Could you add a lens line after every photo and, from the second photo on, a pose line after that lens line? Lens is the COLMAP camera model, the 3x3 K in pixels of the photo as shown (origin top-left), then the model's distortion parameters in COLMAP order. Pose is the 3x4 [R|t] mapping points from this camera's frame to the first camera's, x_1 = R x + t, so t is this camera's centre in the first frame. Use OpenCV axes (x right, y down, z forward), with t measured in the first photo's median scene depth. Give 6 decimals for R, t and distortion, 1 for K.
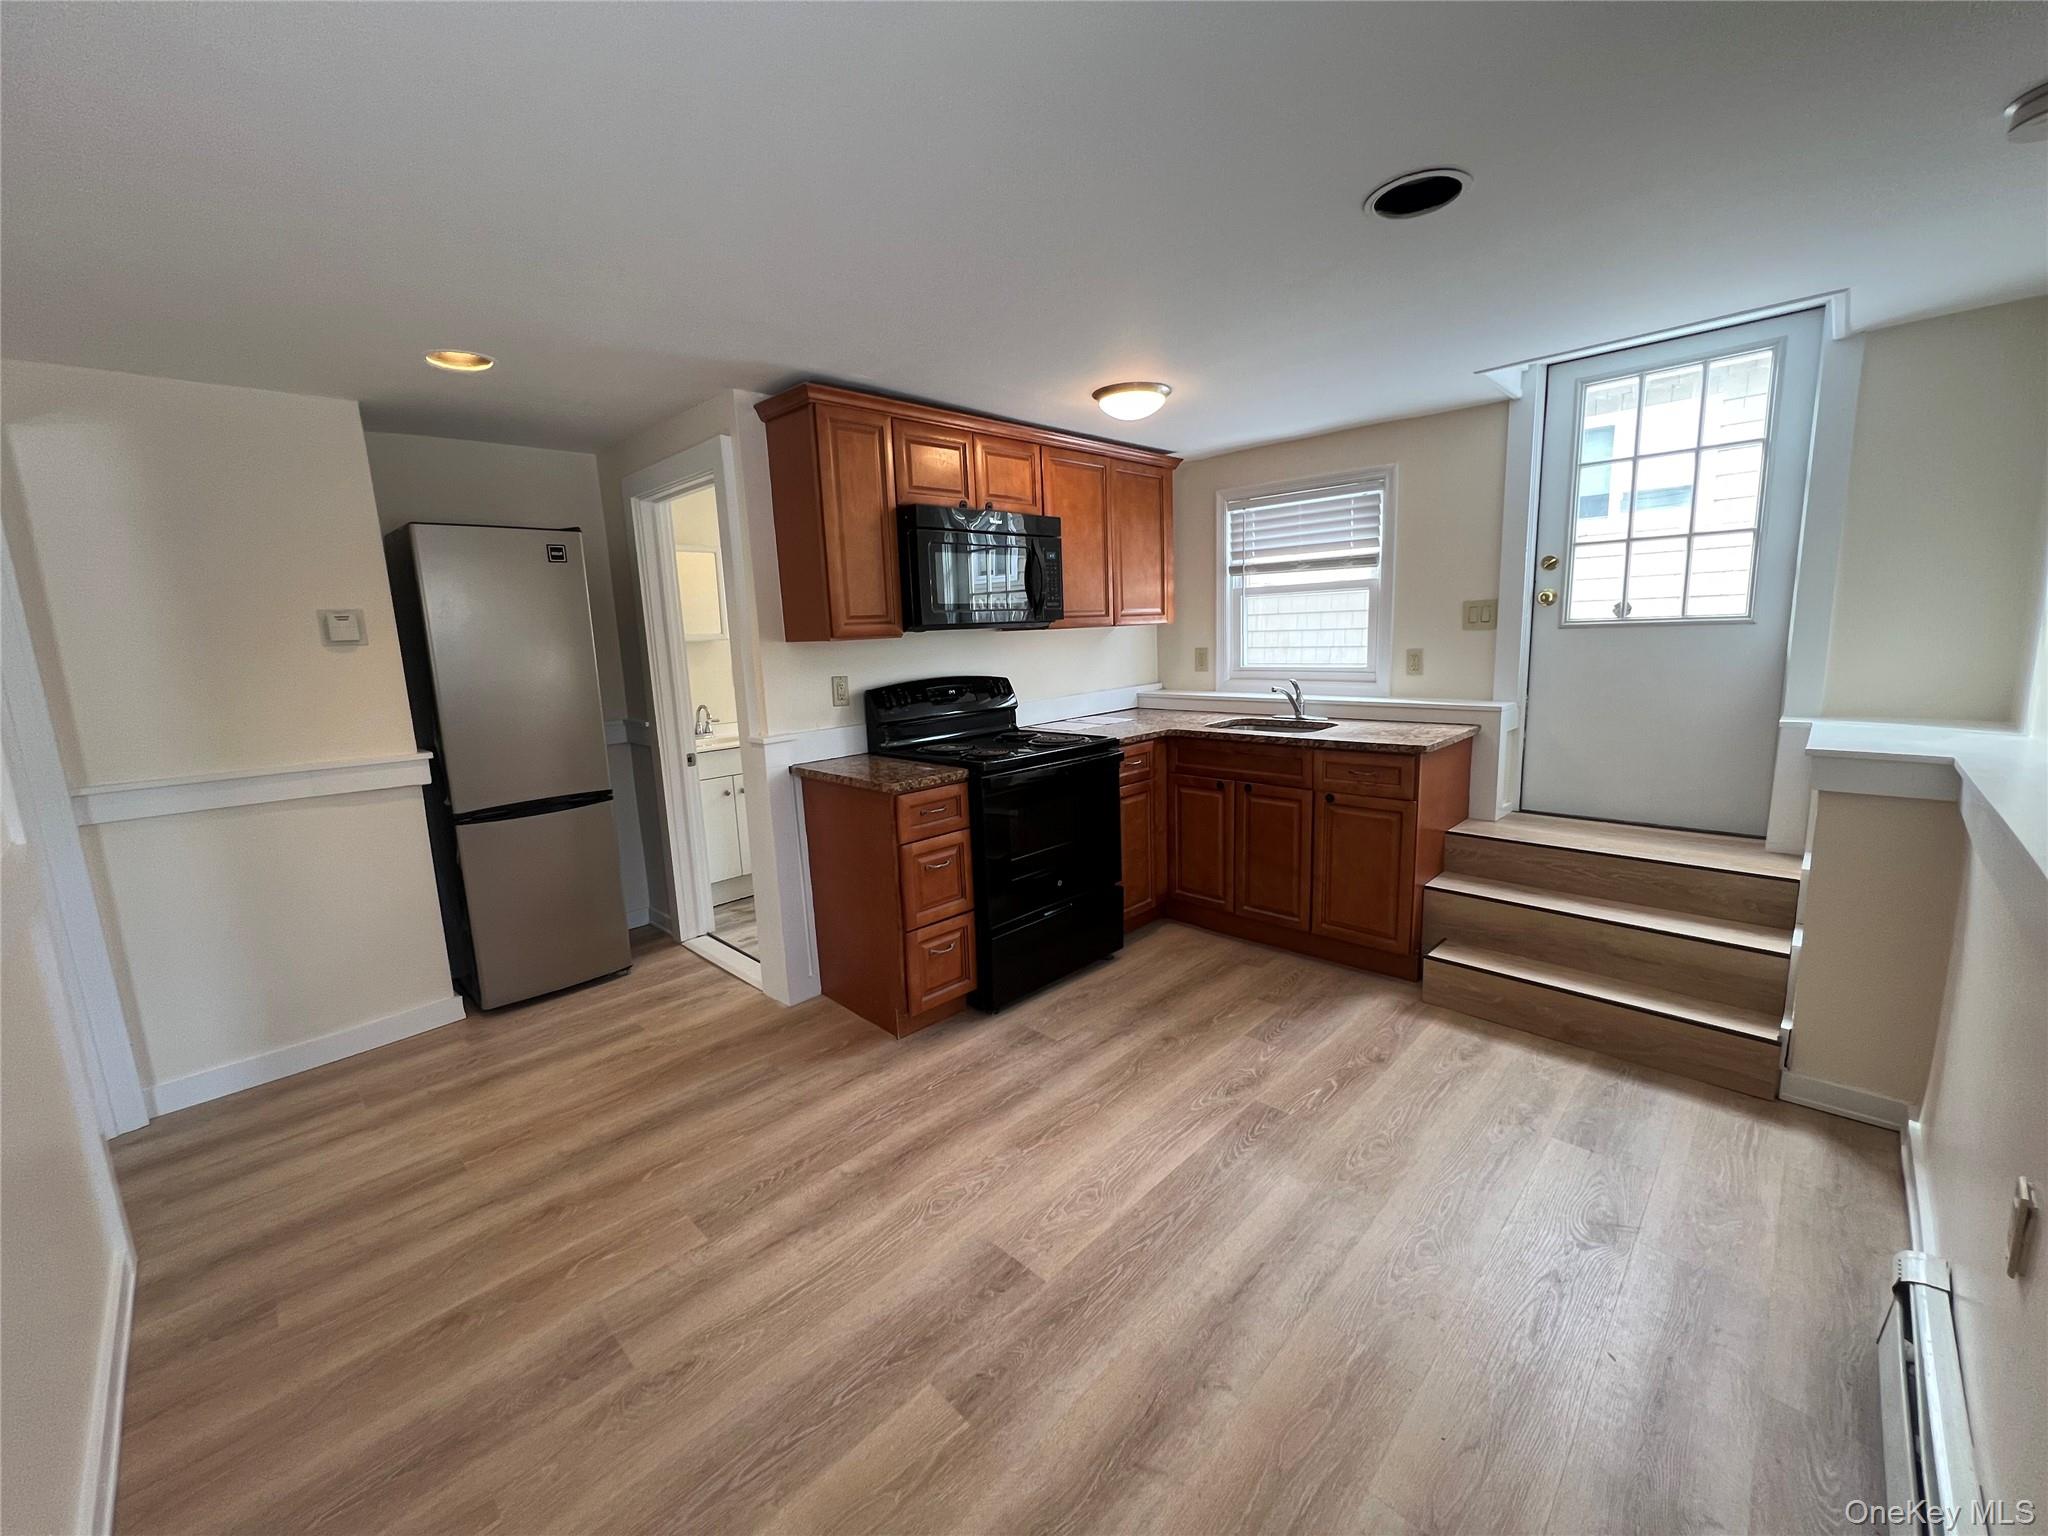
lens RADIAL K [[817.3, 0, 1022.2], [0, 817.3, 761.9], [0, 0, 1]] dist [0.001188, 0.000045]
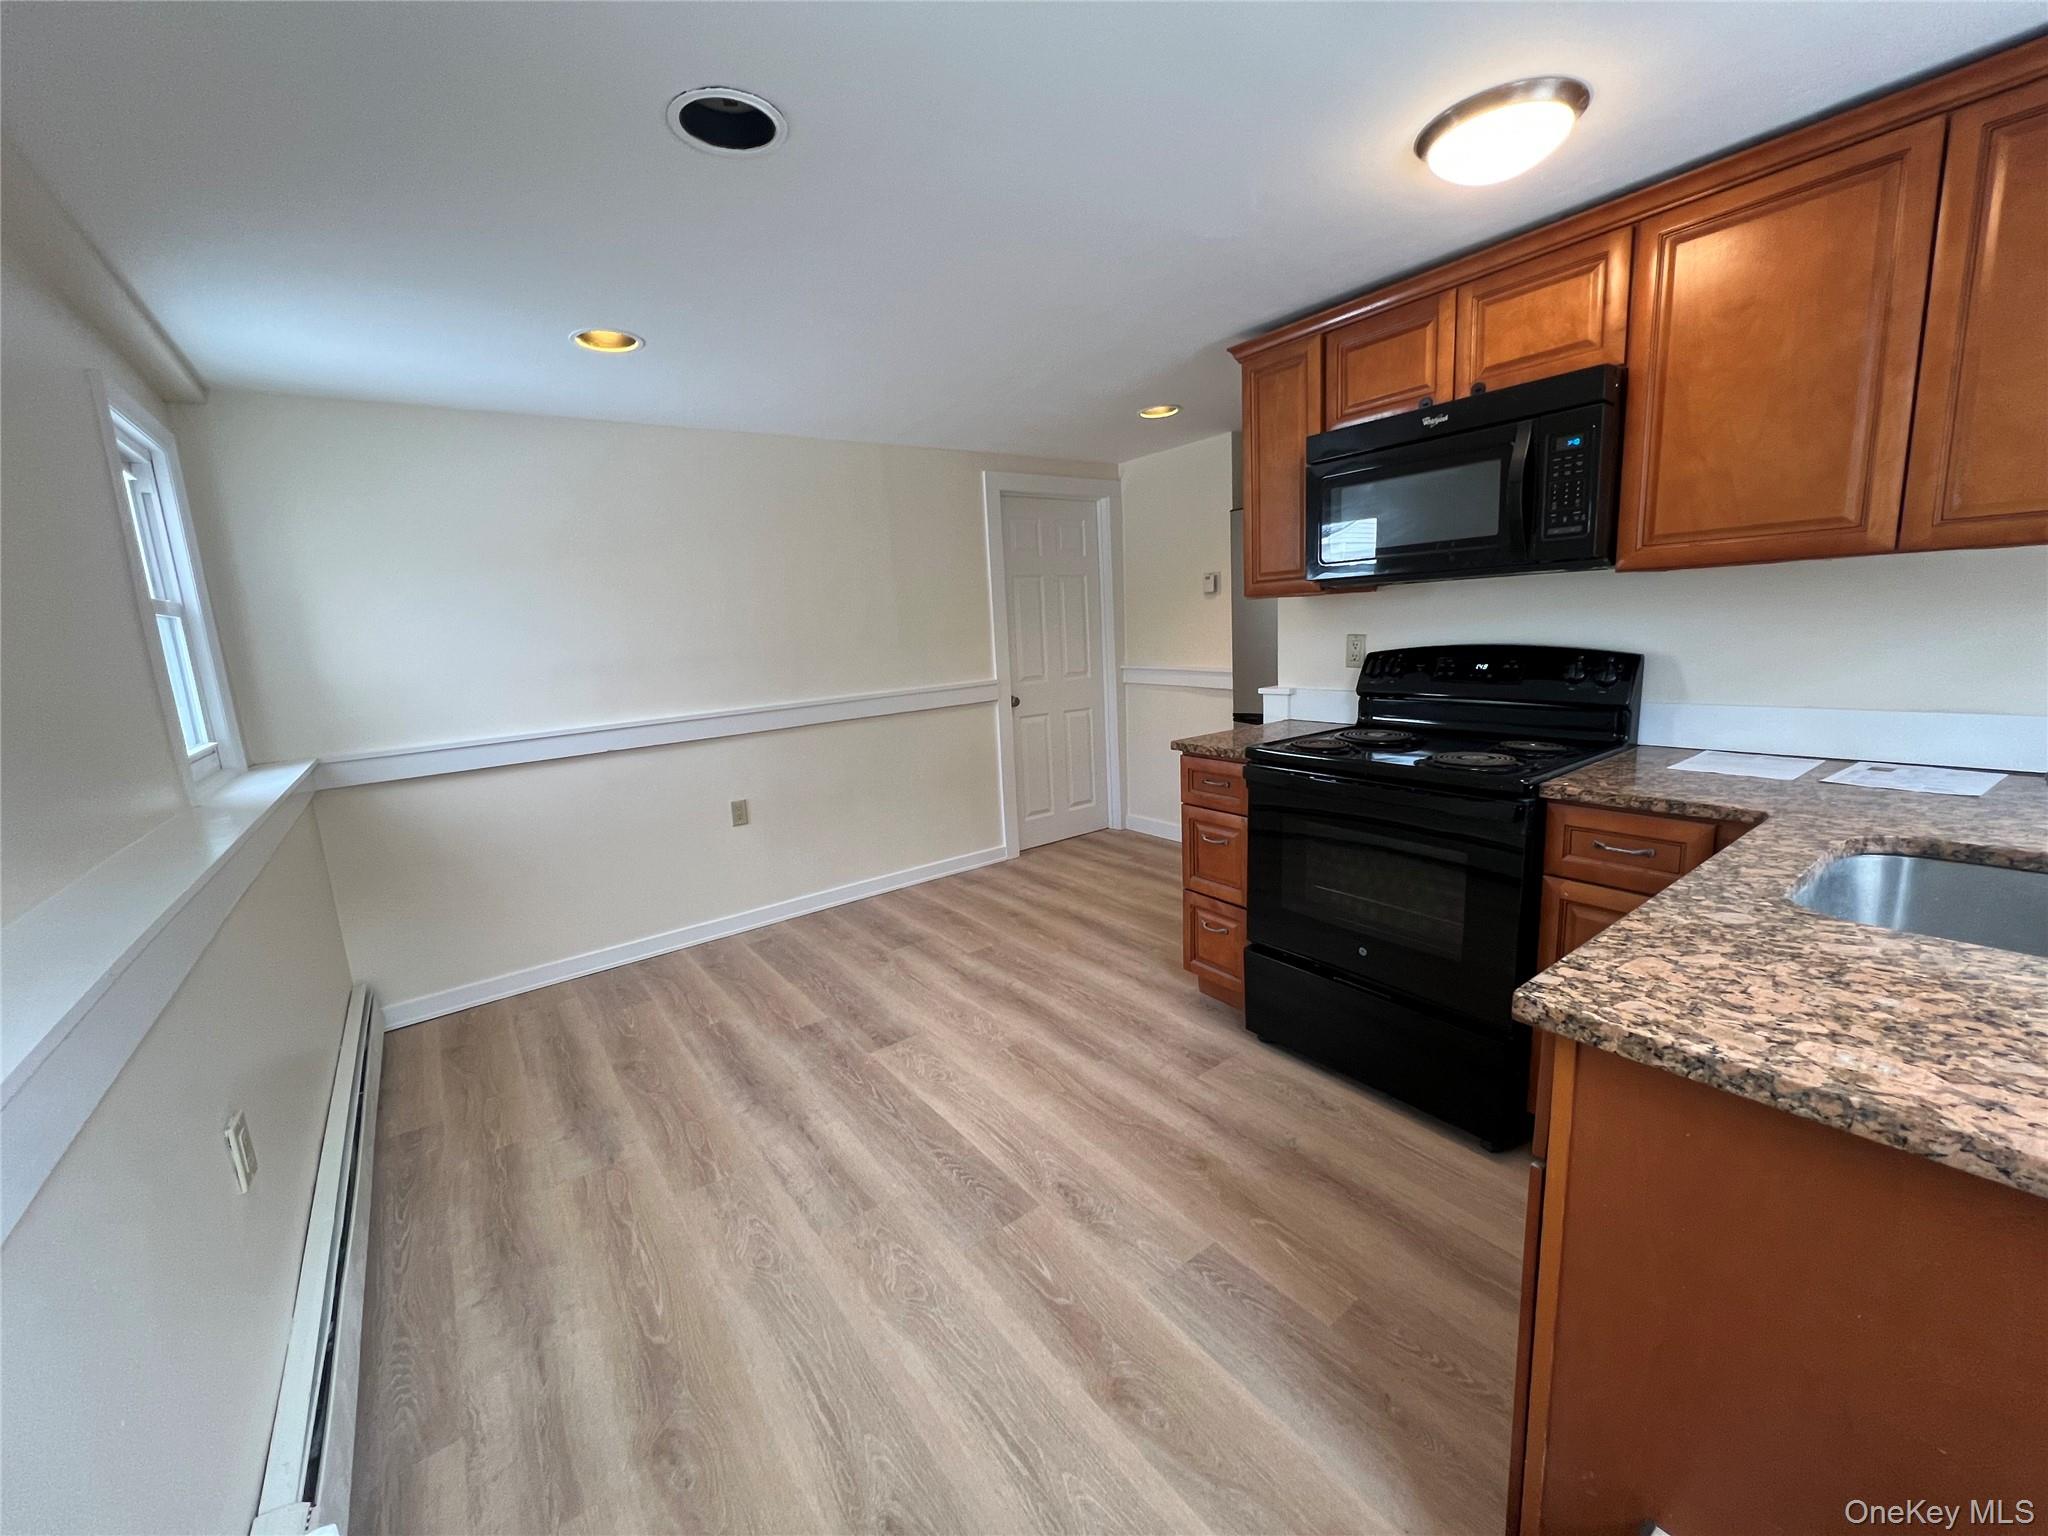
lens RADIAL K [[817.3, 0, 1022.2], [0, 817.3, 761.9], [0, 0, 1]] dist [0.001188, 0.000045]
pose [[-0.156799, 0.214948, -0.963956, 1.014568], [-0.103403, 0.967092, 0.232467, -0.195835], [0.982203, 0.136126, -0.129413, 1.083234]]
